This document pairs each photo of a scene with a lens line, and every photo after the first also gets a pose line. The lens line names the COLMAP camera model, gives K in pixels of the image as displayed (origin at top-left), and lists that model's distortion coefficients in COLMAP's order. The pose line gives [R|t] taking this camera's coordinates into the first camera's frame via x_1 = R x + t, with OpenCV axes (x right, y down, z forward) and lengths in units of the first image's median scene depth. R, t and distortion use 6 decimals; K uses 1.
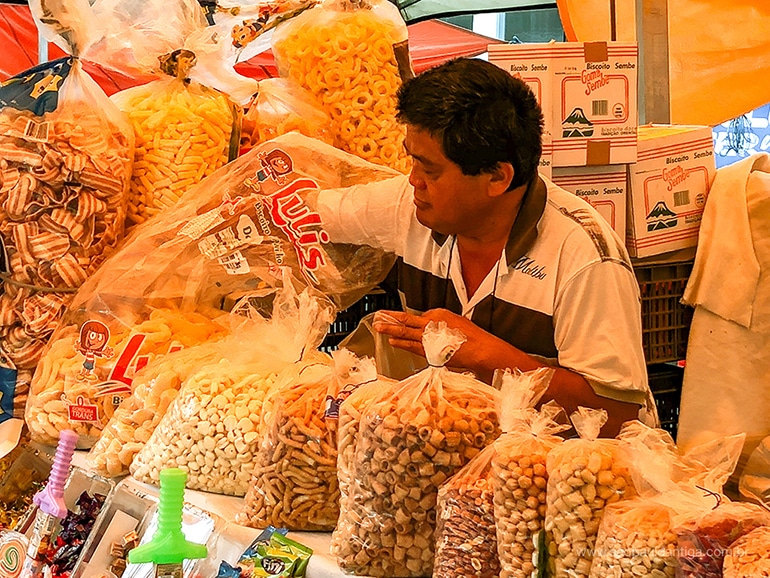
lens RADIAL K [[2060.5, 0, 385.1], [0, 2060.5, 286.4], [0, 0, 1]] dist [0.312586, 0.000000]
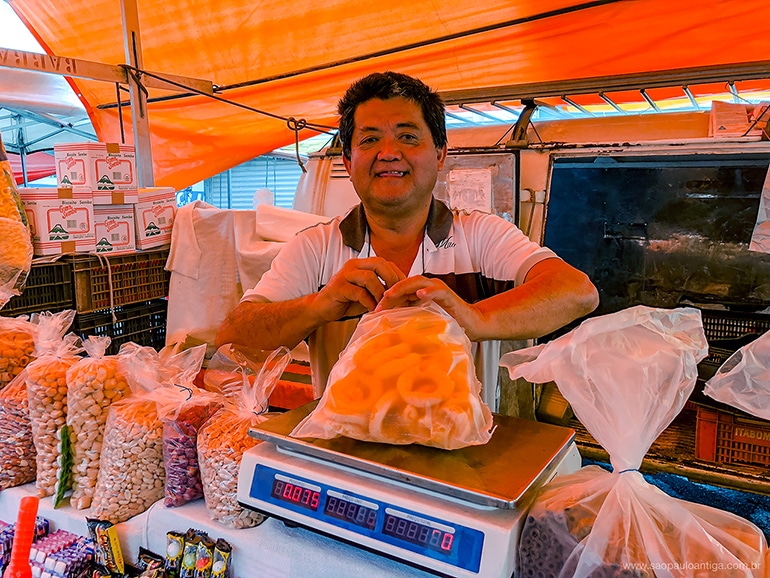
lens RADIAL K [[617.3, 0, 384.9], [0, 617.3, 283.5], [0, 0, 1]] dist [-0.014335, 0.006001]
pose [[0.886742, -0.058468, 0.458552, 0.081280], [0.047389, 0.998240, 0.035640, 0.015877], [-0.459829, -0.009873, 0.887953, 0.517488]]
